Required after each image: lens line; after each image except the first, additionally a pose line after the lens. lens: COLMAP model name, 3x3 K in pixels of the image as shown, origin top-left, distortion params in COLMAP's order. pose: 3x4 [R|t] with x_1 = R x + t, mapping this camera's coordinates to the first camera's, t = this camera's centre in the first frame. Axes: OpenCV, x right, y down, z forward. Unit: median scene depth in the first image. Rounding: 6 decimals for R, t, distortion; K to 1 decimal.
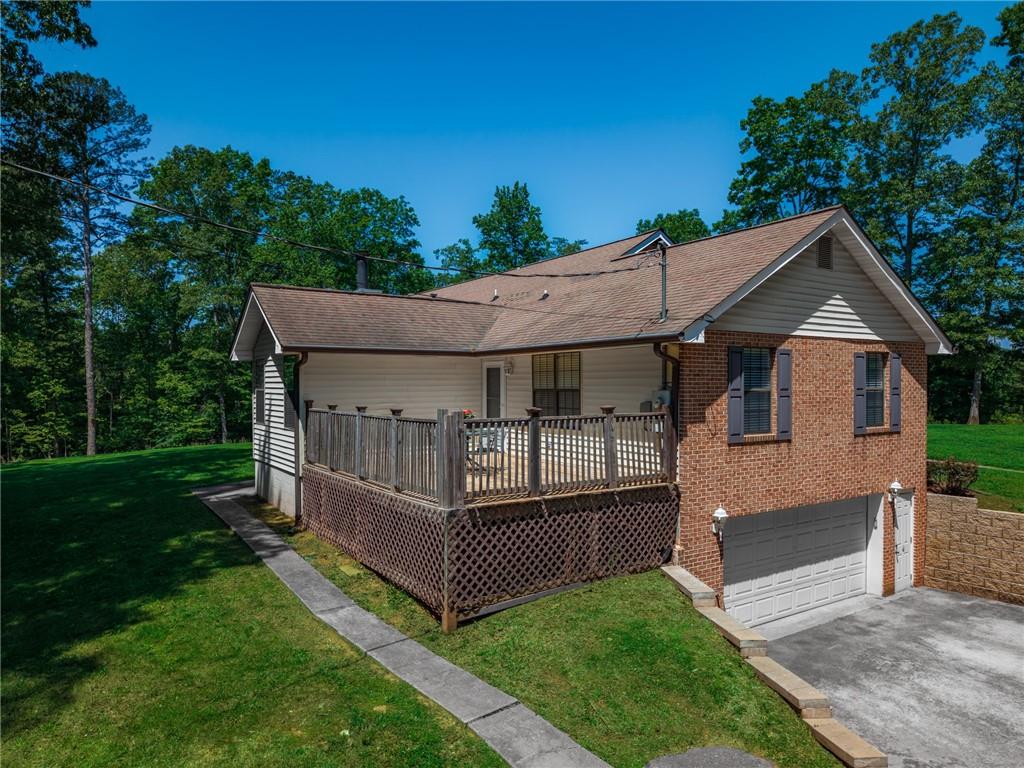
lens RADIAL K [[697.1, 0, 514.2], [0, 697.1, 379.8], [0, 0, 1]] dist [0.003434, -0.002102]
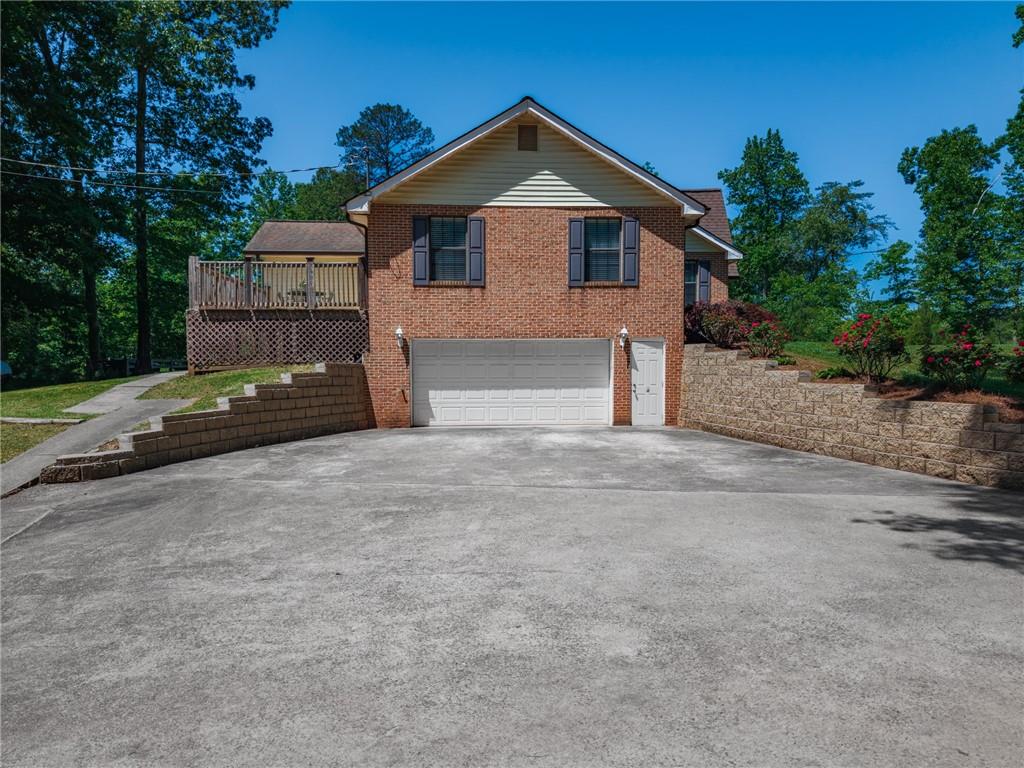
lens RADIAL K [[683.6, 0, 512.7], [0, 683.6, 387.3], [0, 0, 1]] dist [0.027455, -0.029033]
pose [[0.862463, 0.013419, -0.505942, 1.000104], [0.005064, 0.999370, 0.035137, 0.211458], [0.506094, -0.032867, 0.861852, -0.087722]]
